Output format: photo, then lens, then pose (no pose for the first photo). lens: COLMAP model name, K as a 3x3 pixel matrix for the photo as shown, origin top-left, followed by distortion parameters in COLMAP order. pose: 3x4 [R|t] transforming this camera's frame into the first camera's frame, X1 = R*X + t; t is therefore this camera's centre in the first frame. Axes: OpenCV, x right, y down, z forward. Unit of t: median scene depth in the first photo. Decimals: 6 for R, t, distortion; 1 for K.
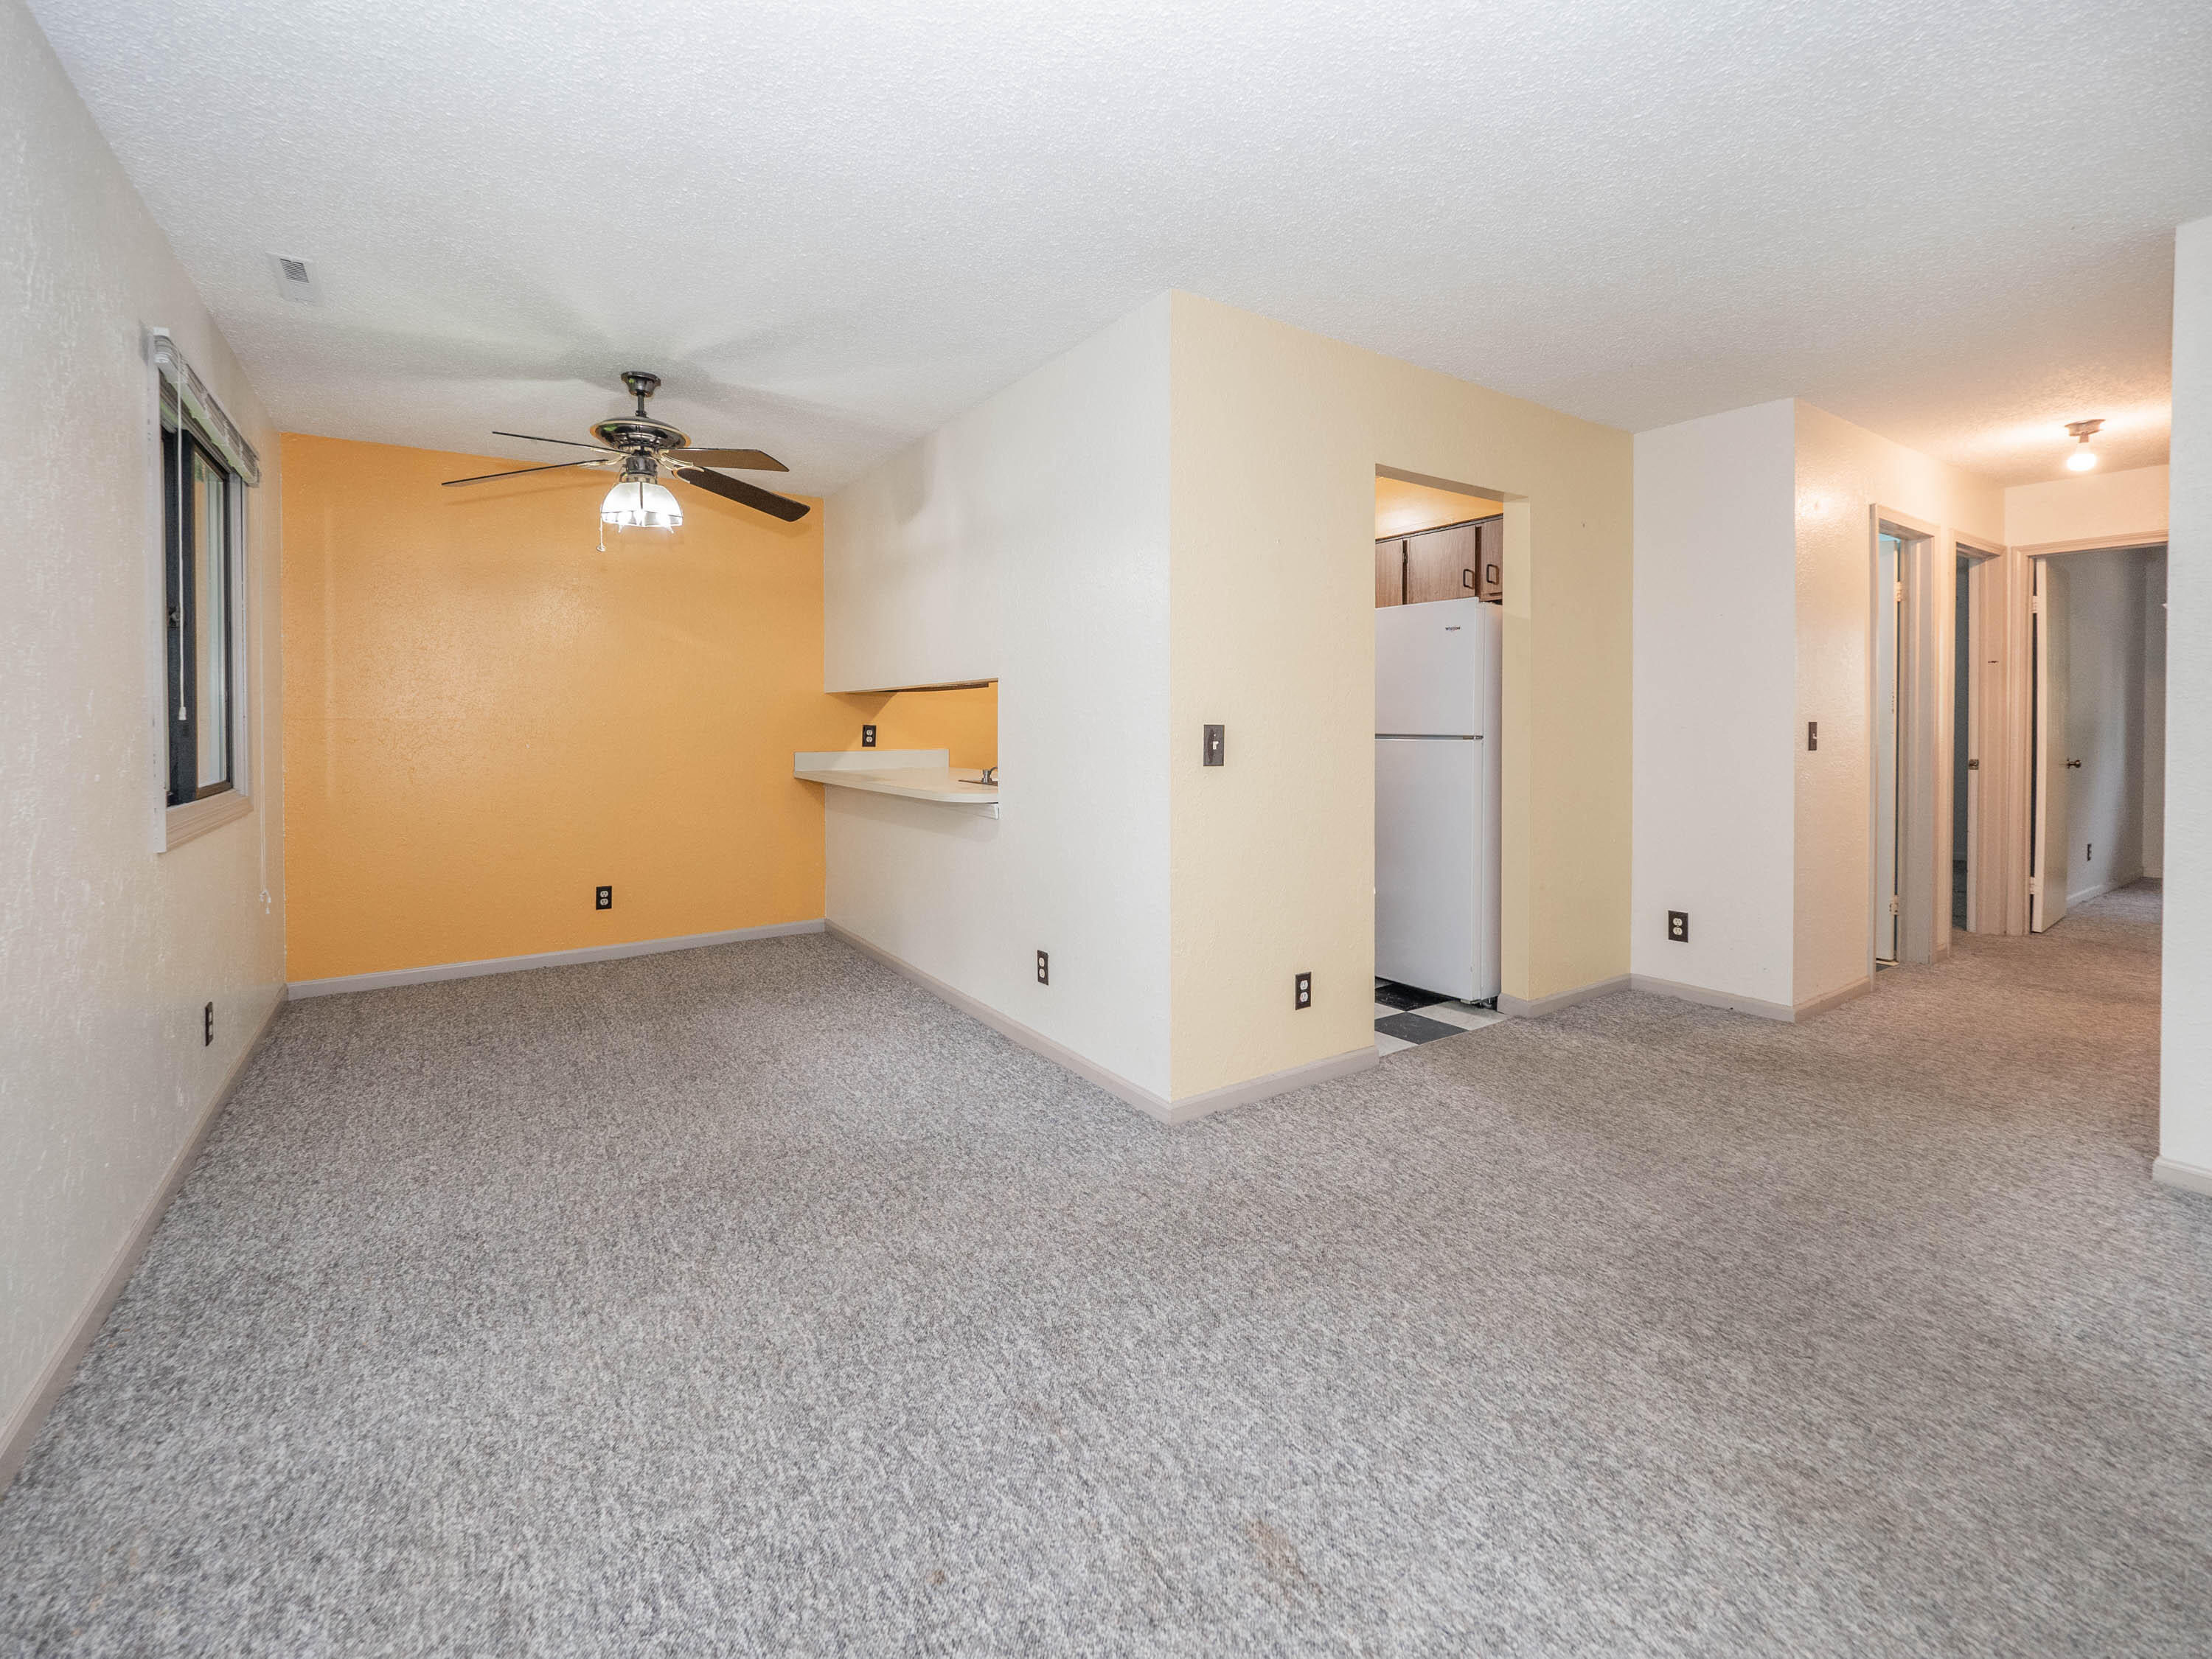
lens RADIAL K [[985.3, 0, 1130.2], [0, 985.3, 678.9], [0, 0, 1]] dist [-0.004490, -0.000797]
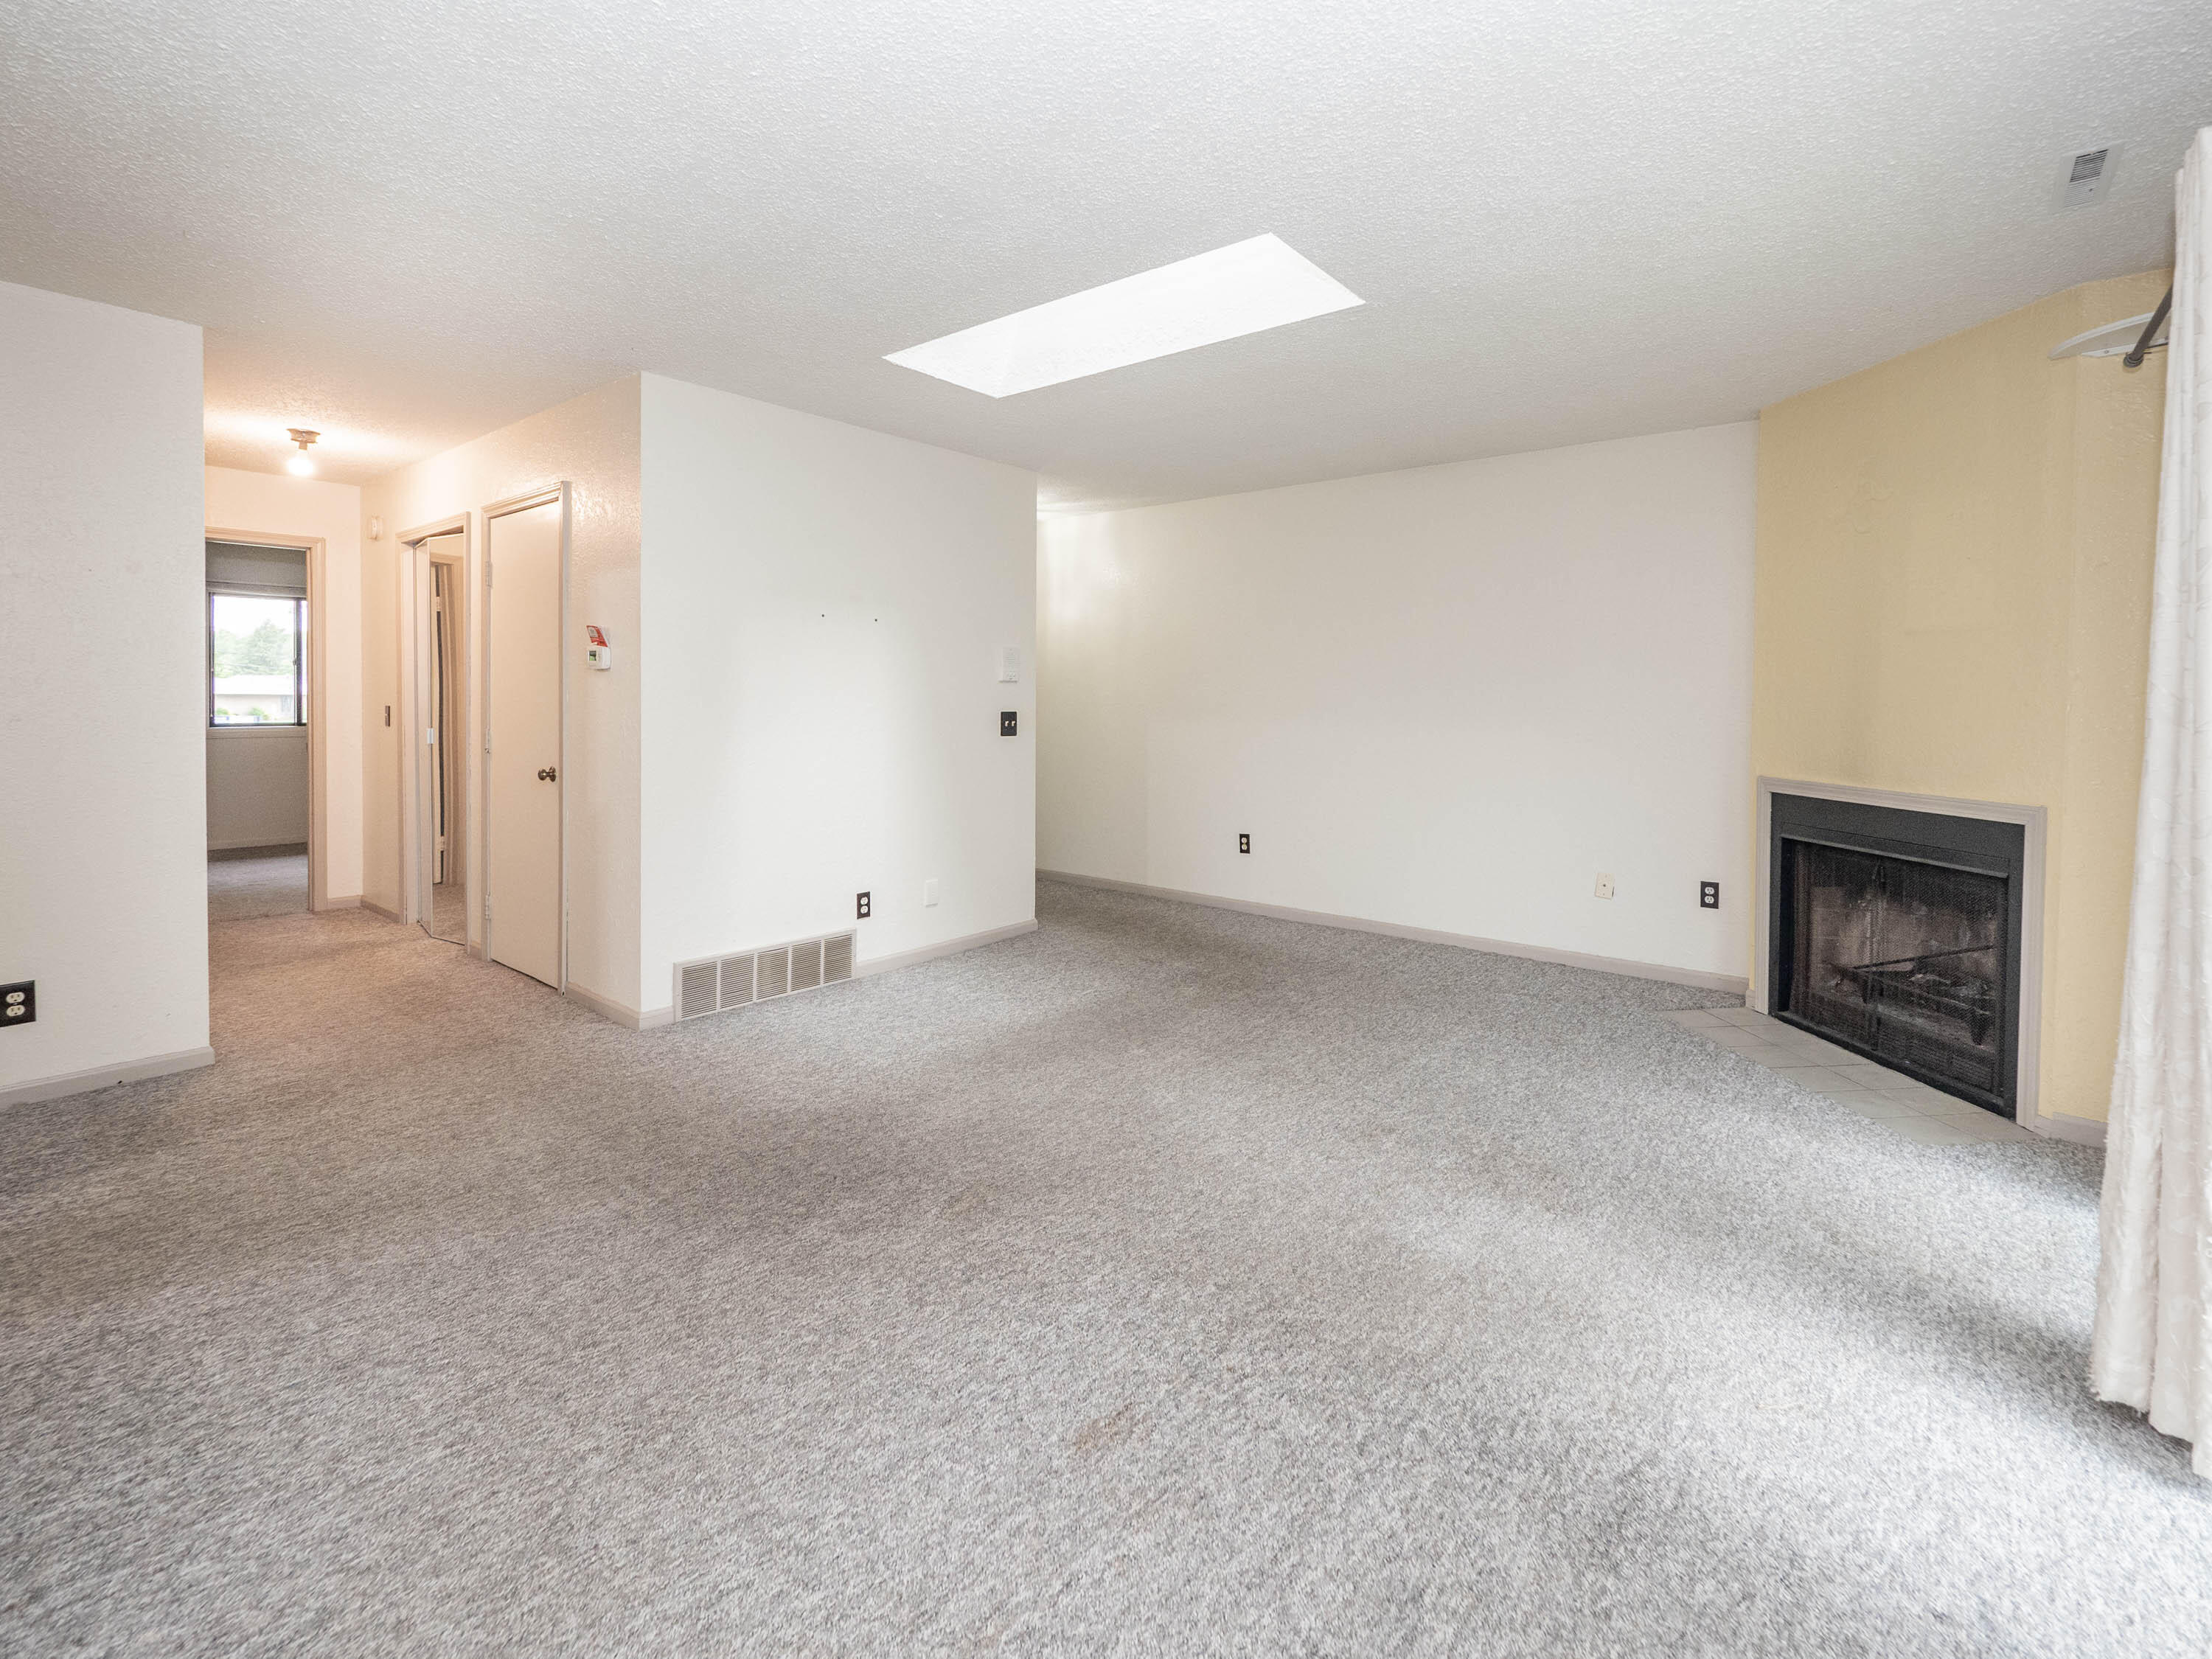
lens RADIAL K [[985.3, 0, 1107.4], [0, 985.3, 744.3], [0, 0, 1]] dist [-0.004490, -0.000797]
pose [[-0.252798, -0.043922, 0.966522, -0.735403], [-0.046468, 0.998367, 0.033216, 0.009921], [-0.966403, -0.036515, -0.254426, 1.003363]]
